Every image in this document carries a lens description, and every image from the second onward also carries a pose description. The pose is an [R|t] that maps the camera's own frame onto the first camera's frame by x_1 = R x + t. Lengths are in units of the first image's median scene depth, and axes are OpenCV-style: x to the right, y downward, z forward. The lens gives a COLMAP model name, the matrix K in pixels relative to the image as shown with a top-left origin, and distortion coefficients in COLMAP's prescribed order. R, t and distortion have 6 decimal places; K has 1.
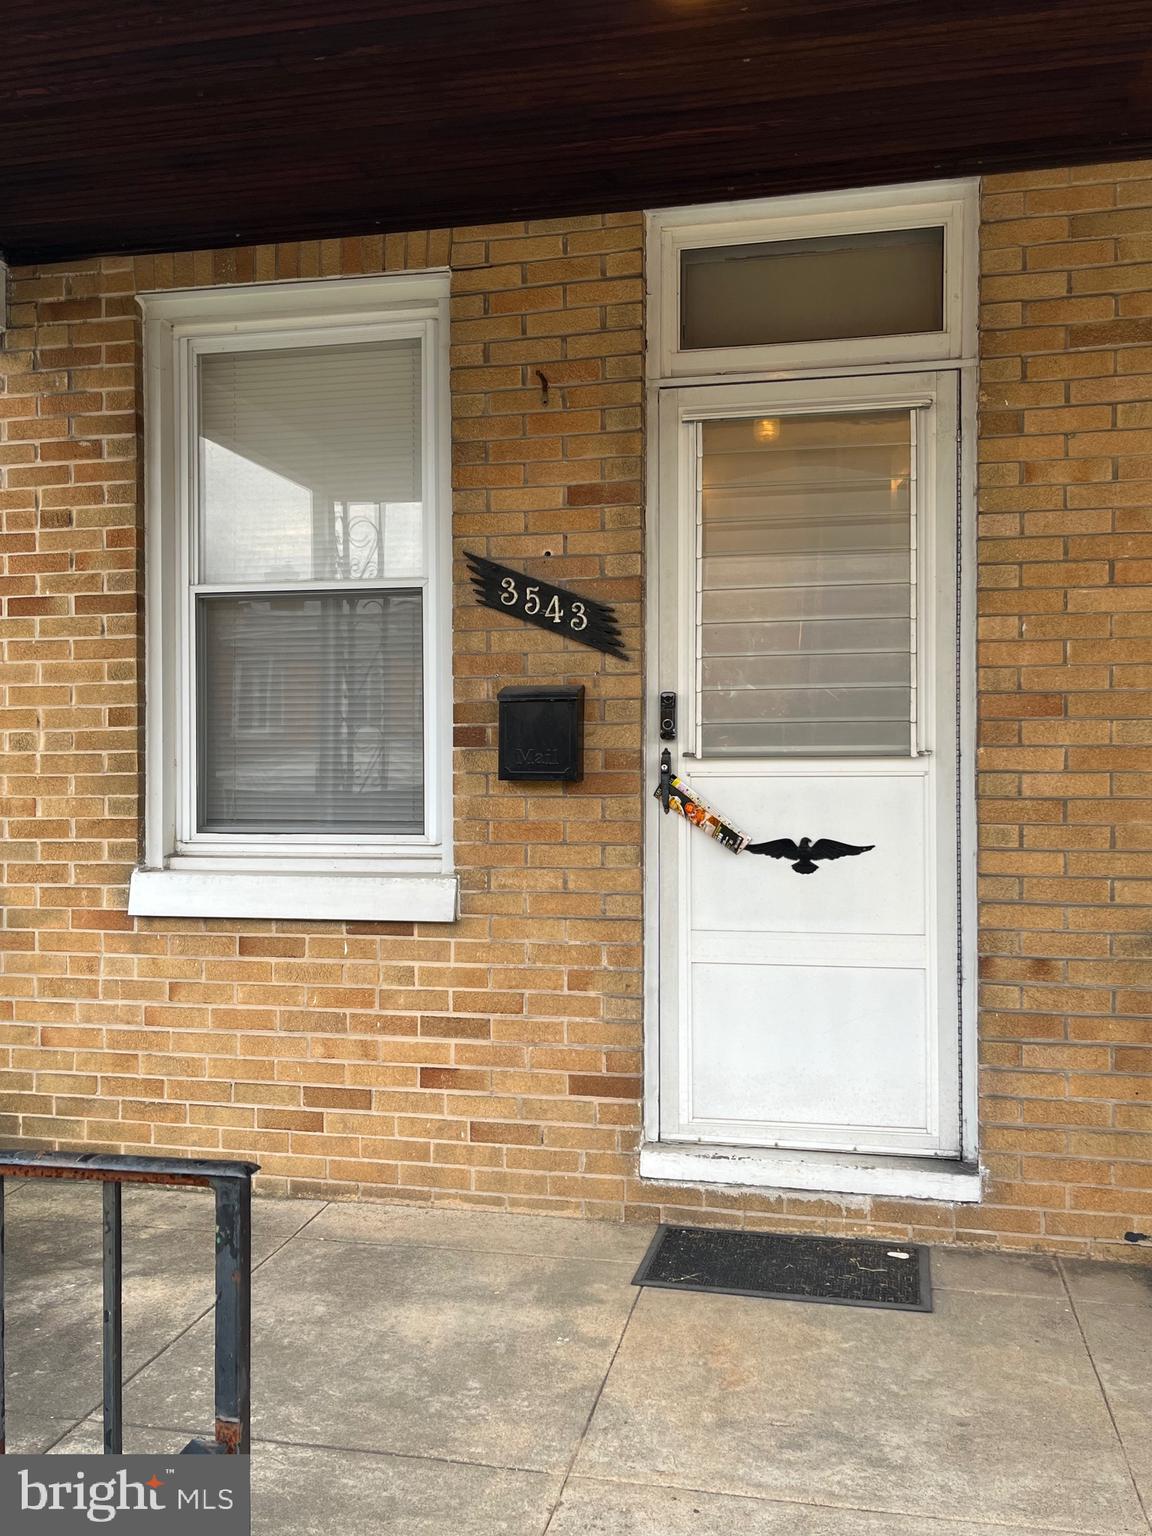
lens RADIAL K [[1337.6, 0, 562.2], [0, 1337.6, 764.8], [0, 0, 1]] dist [0.050048, -0.012799]
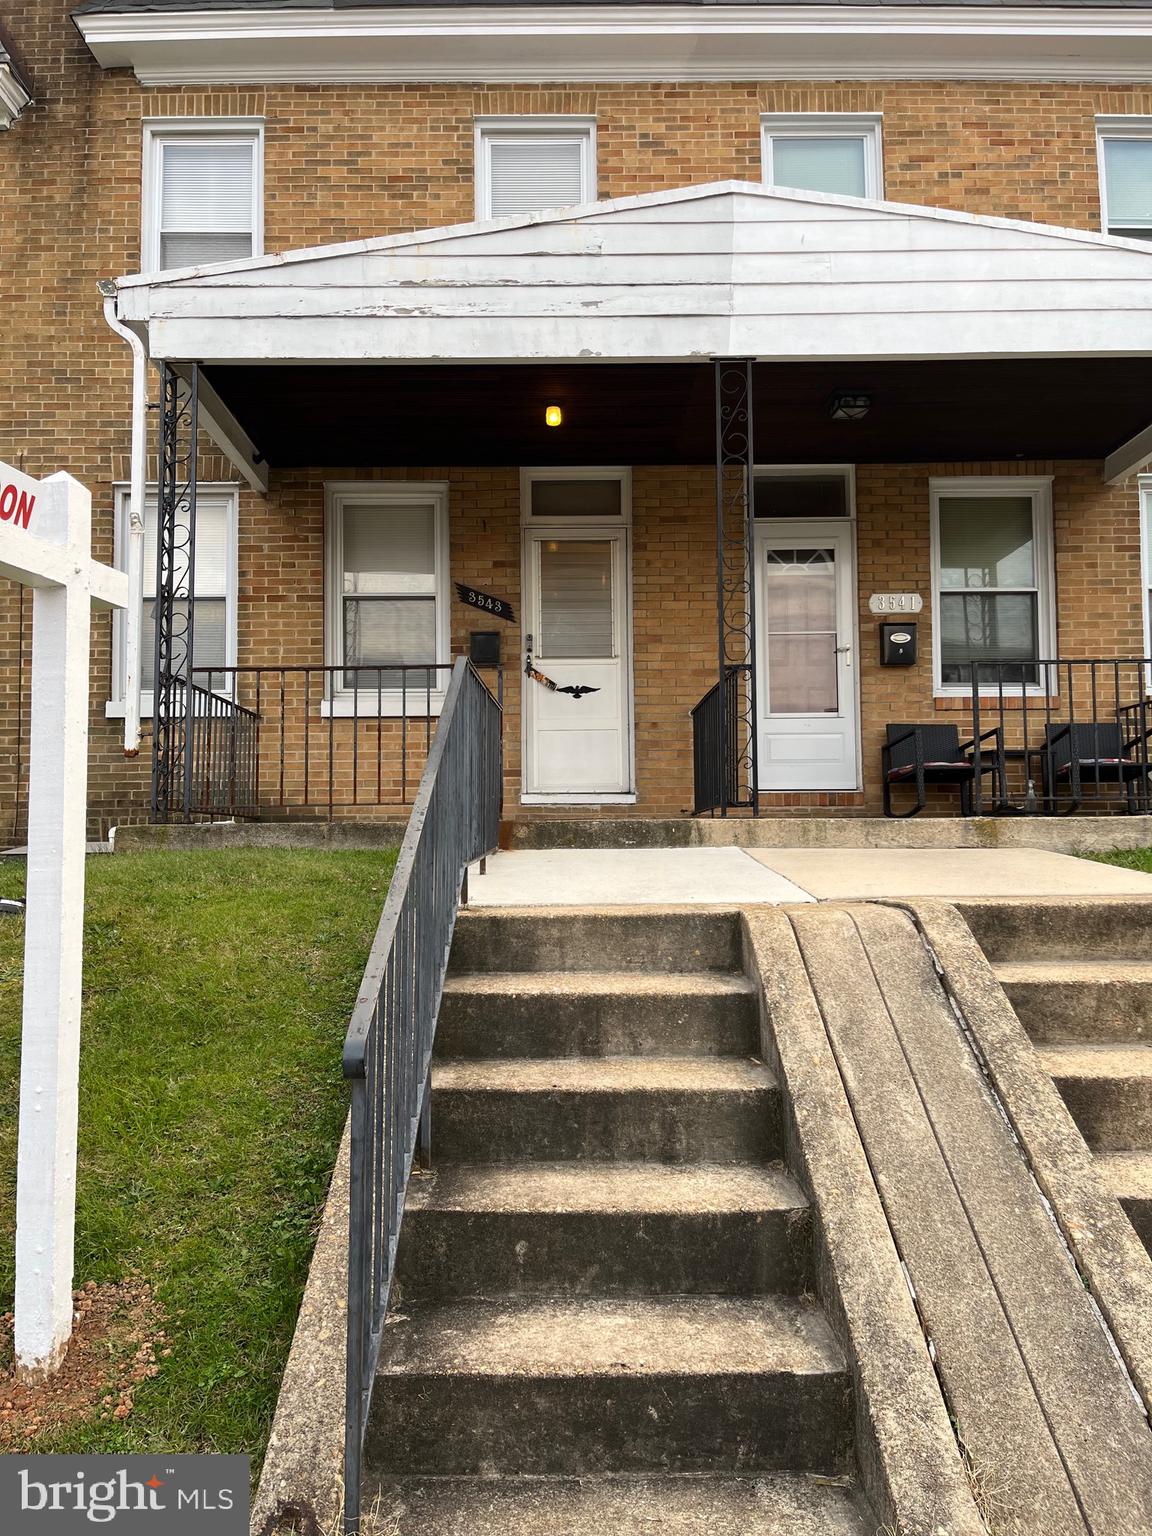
lens RADIAL K [[1163.7, 0, 581.1], [0, 1163.7, 771.5], [0, 0, 1]] dist [0.048236, -0.063539]
pose [[0.971553, 0.006050, 0.236745, -0.391055], [0.008312, 0.998186, -0.059622, 0.378164], [-0.236677, 0.059893, 0.969741, -1.377532]]
